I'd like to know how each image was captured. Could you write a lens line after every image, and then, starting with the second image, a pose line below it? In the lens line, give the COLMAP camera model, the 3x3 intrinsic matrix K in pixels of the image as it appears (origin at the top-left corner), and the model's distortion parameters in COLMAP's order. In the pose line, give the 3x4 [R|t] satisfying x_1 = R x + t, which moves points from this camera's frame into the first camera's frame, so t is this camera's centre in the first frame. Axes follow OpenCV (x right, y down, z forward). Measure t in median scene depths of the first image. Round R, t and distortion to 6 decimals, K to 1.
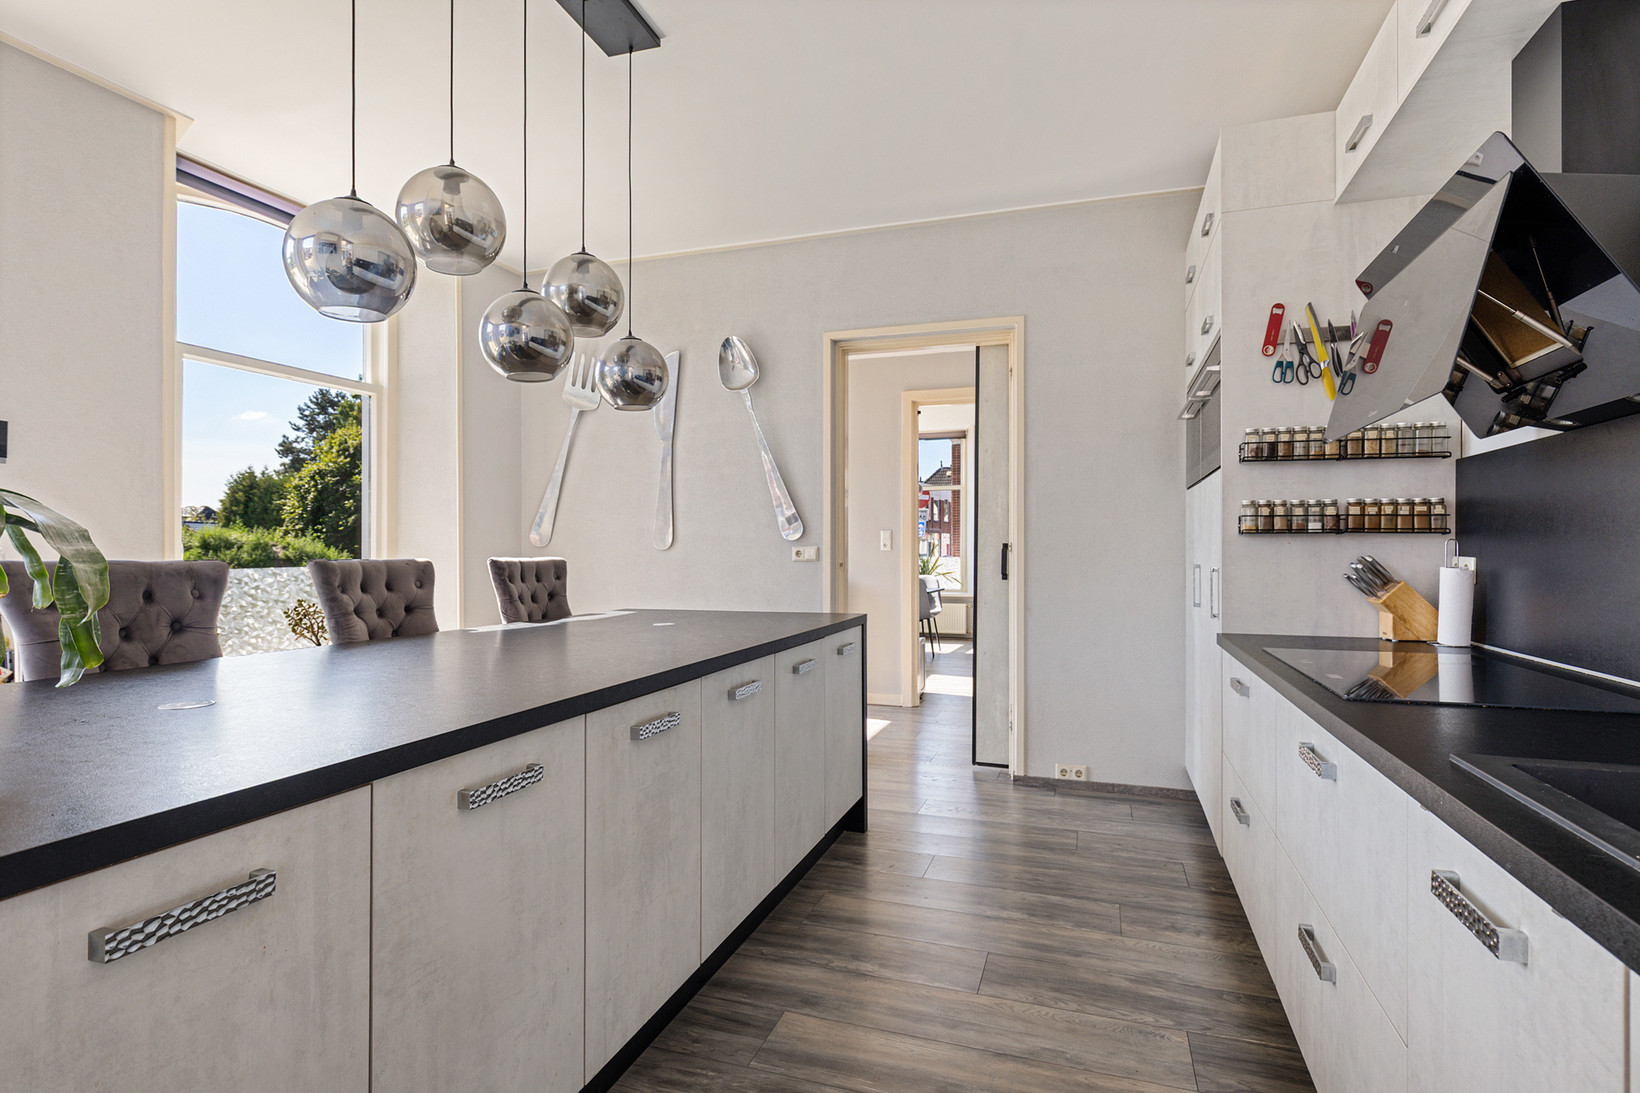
lens RADIAL K [[838.7, 0, 815.3], [0, 838.7, 554.9], [0, 0, 1]] dist [0.000210, 0.000061]
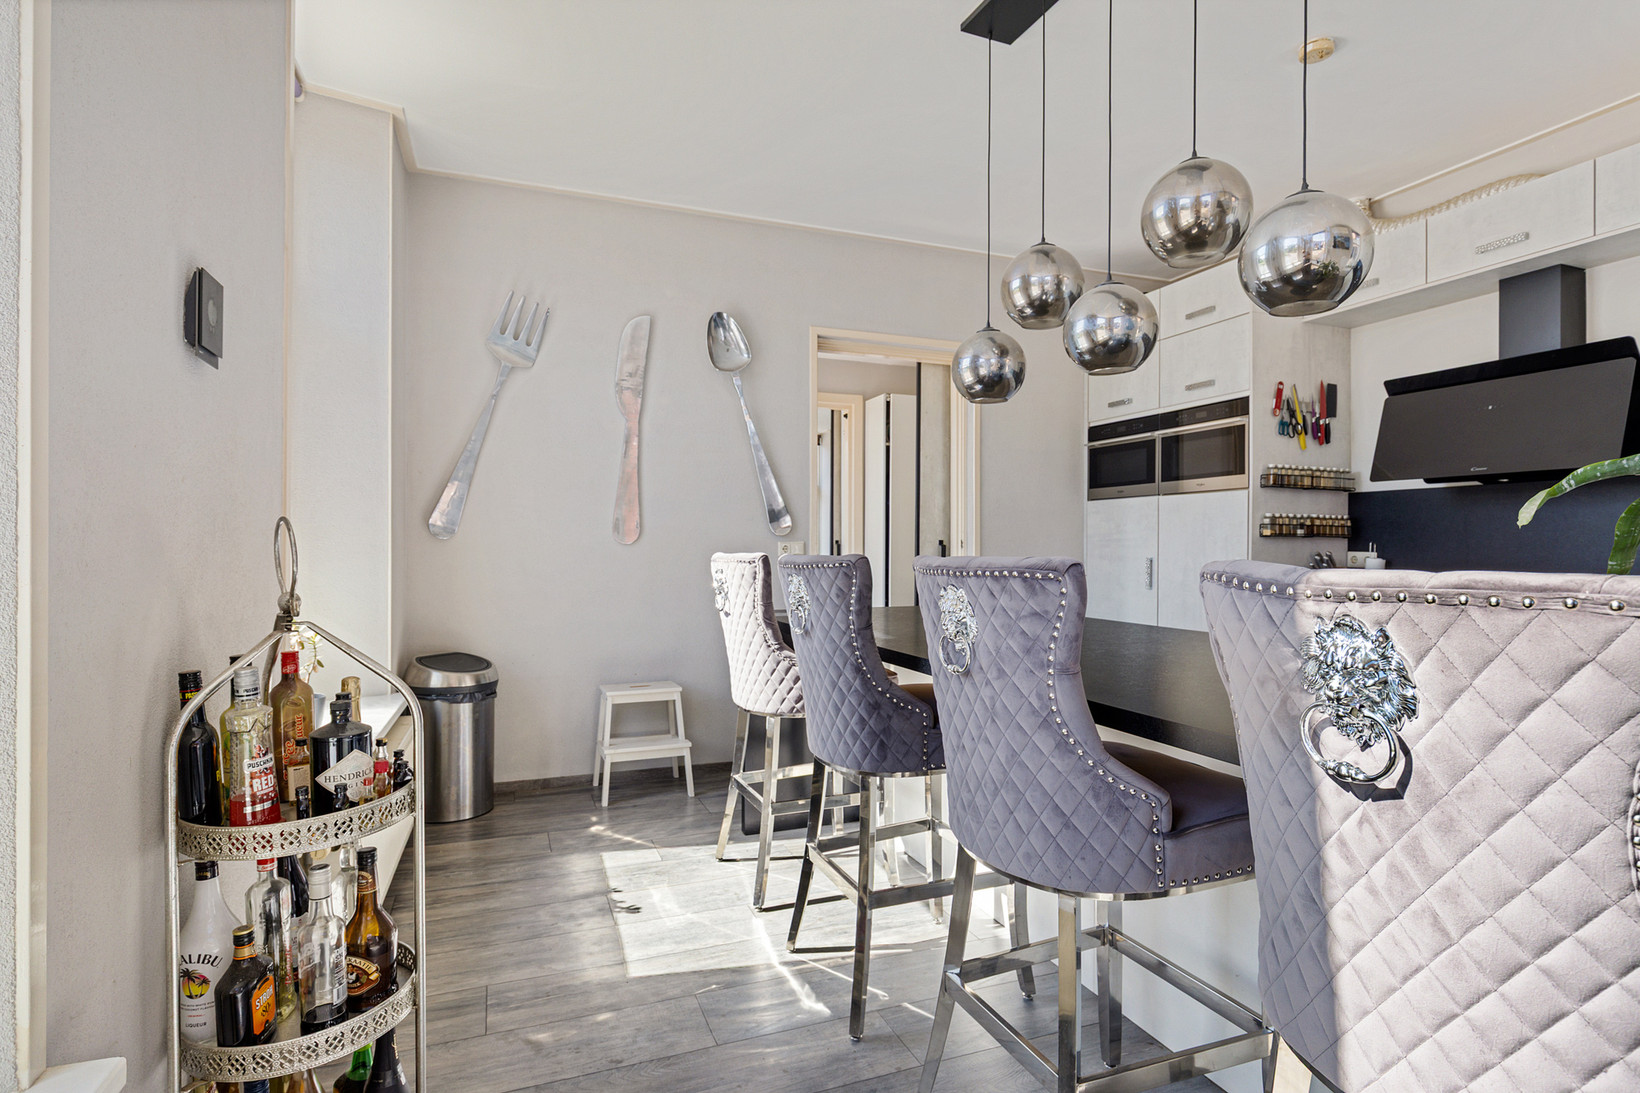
lens RADIAL K [[838.7, 0, 813.9], [0, 838.7, 545.5], [0, 0, 1]] dist [0.000210, 0.000061]
pose [[0.773232, 0.004292, 0.634108, -1.014602], [-0.001908, 0.999988, -0.004442, -0.002420], [-0.634120, 0.002224, 0.773232, 0.380243]]
